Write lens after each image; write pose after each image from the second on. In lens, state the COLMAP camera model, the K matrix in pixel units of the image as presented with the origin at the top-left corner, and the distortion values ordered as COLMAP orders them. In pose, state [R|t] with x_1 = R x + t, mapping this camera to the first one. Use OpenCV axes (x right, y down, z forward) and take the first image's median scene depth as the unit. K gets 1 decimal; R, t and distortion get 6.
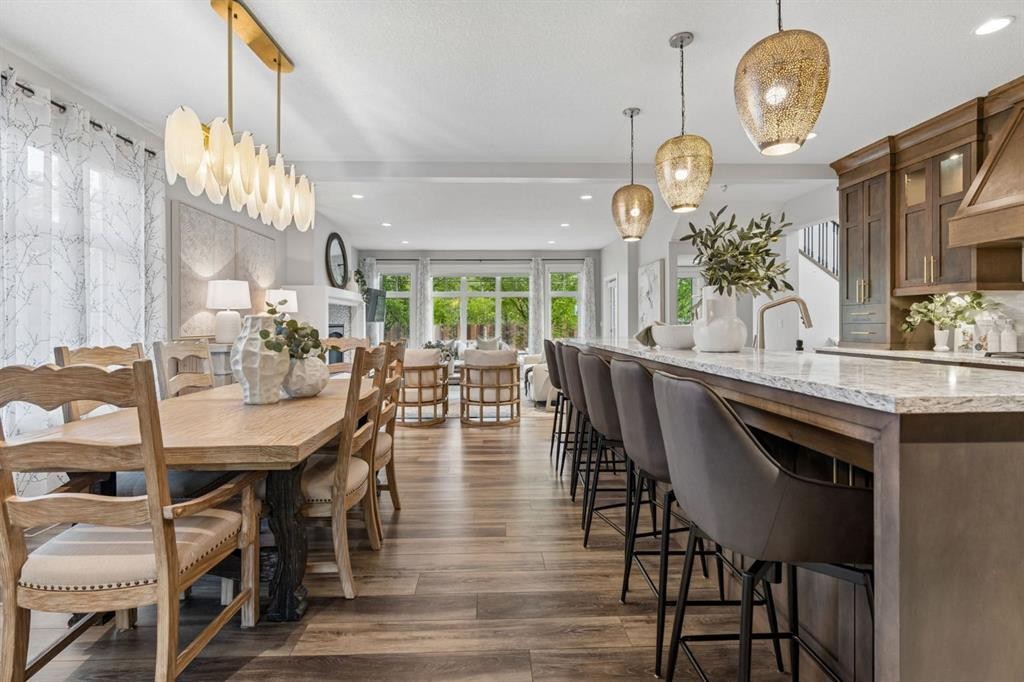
lens RADIAL K [[473.3, 0, 504.8], [0, 473.3, 325.6], [0, 0, 1]] dist [-0.001378, -0.000267]
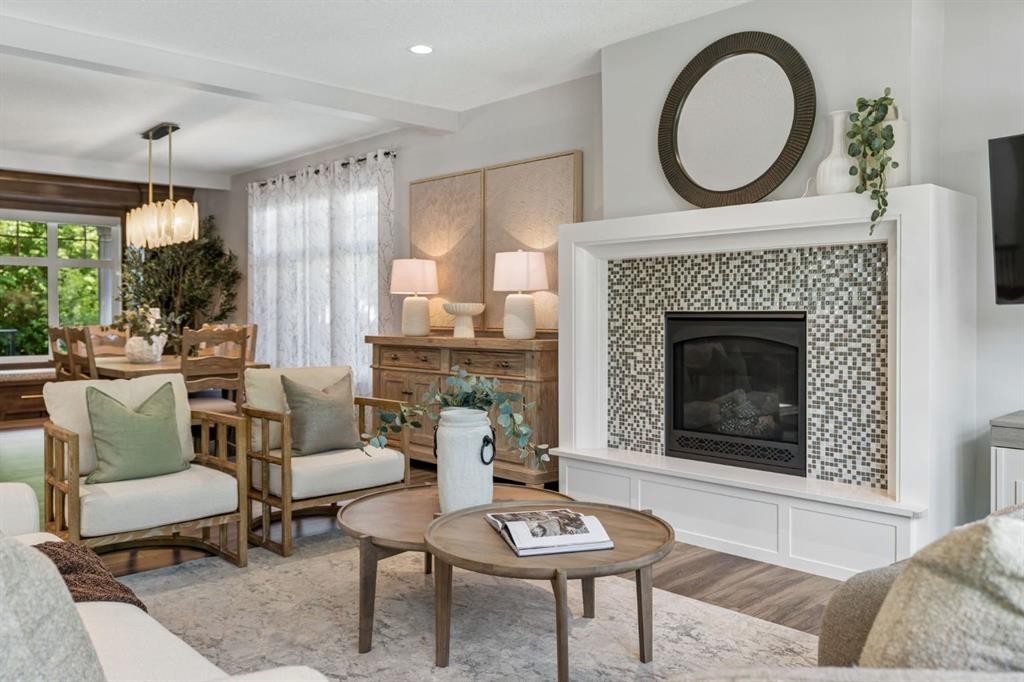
lens RADIAL K [[824.3, 0, 511.7], [0, 824.3, 332.2], [0, 0, 1]] dist [0.016569, 0.005726]
pose [[-0.747514, 0.019731, -0.663953, 0.100749], [0.001959, 0.999620, 0.027501, -0.004129], [0.664243, 0.019257, -0.747269, 0.977943]]
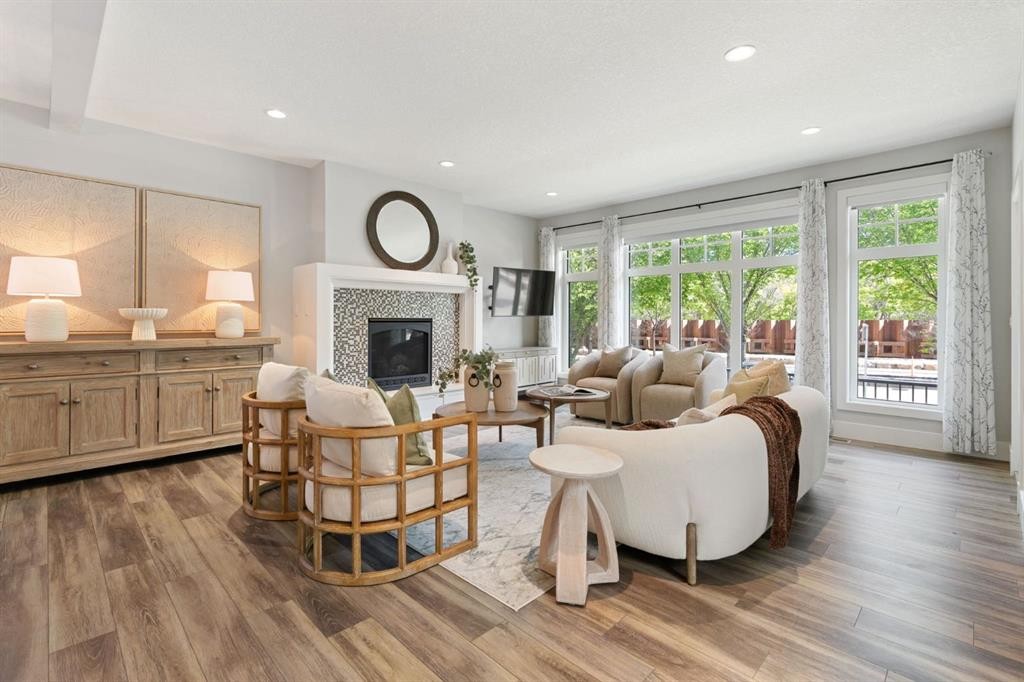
lens RADIAL K [[473.3, 0, 512.8], [0, 473.3, 319.8], [0, 0, 1]] dist [-0.001378, -0.000267]
pose [[0.696513, 0.004565, -0.717530, 0.198280], [-0.007008, 0.999975, -0.000441, -0.001589], [0.717510, 0.005336, 0.696528, 0.460098]]
